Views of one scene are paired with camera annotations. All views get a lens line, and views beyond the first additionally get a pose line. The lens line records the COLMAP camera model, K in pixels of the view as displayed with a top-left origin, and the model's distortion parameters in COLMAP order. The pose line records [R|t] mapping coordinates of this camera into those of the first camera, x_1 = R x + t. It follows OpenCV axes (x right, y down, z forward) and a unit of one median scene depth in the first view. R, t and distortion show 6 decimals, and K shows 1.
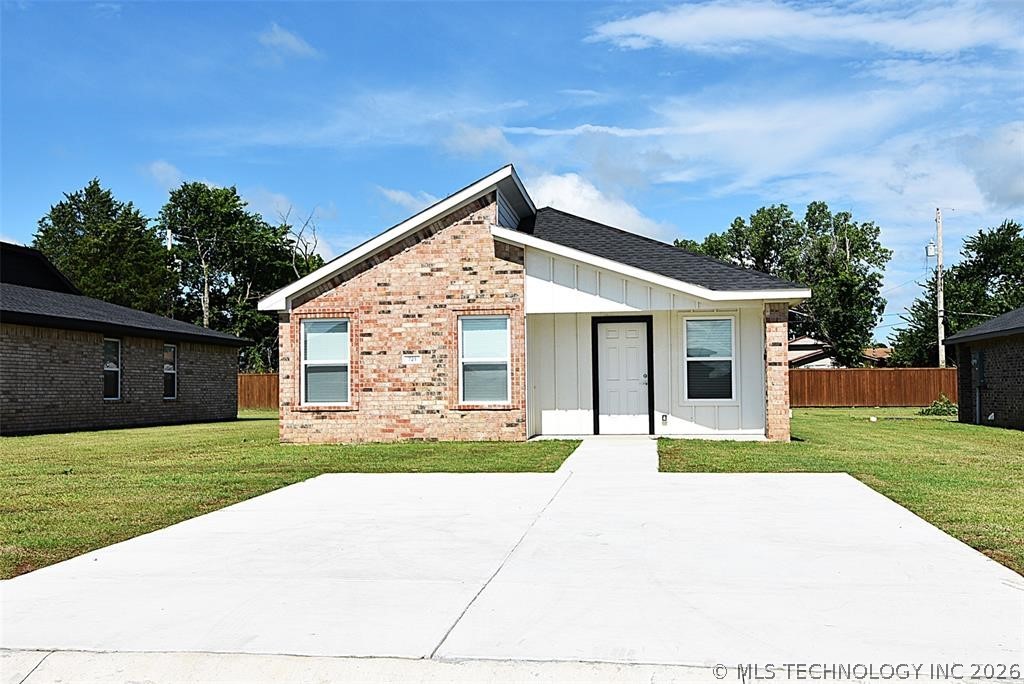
lens RADIAL K [[1010.7, 0, 510.5], [0, 1010.7, 342.7], [0, 0, 1]] dist [0.027501, 0.000000]
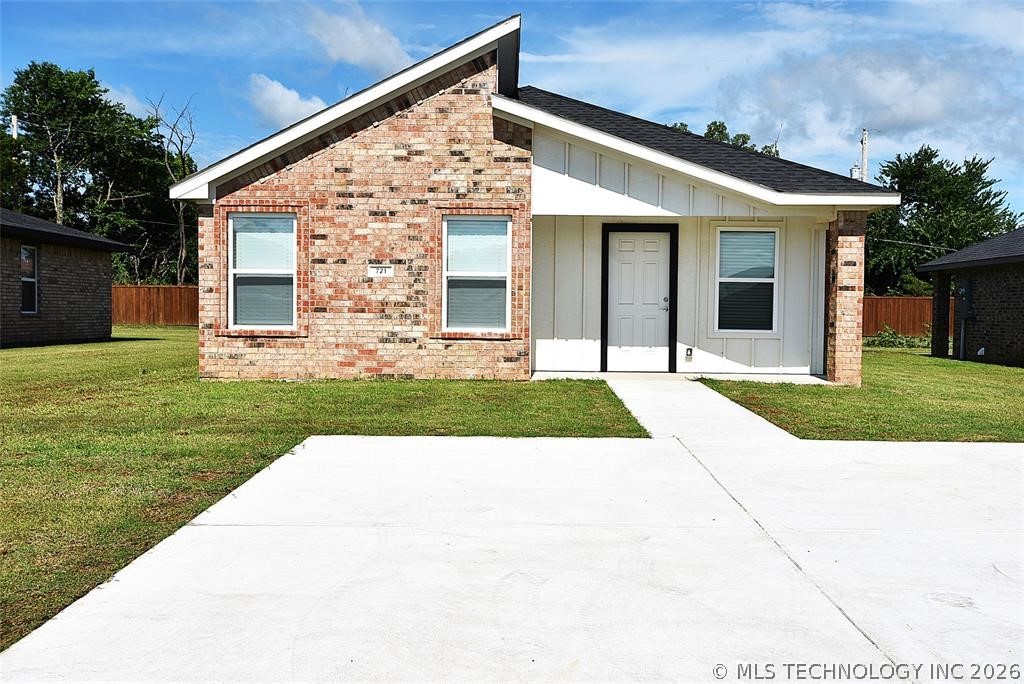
lens RADIAL K [[1026.7, 0, 513.4], [0, 1026.7, 343.1], [0, 0, 1]] dist [0.023706, 0.000000]
pose [[0.991346, 0.016818, 0.130193, -0.096596], [-0.027041, 0.996652, 0.077154, 0.008090], [-0.128460, -0.080007, 0.988482, 0.217162]]
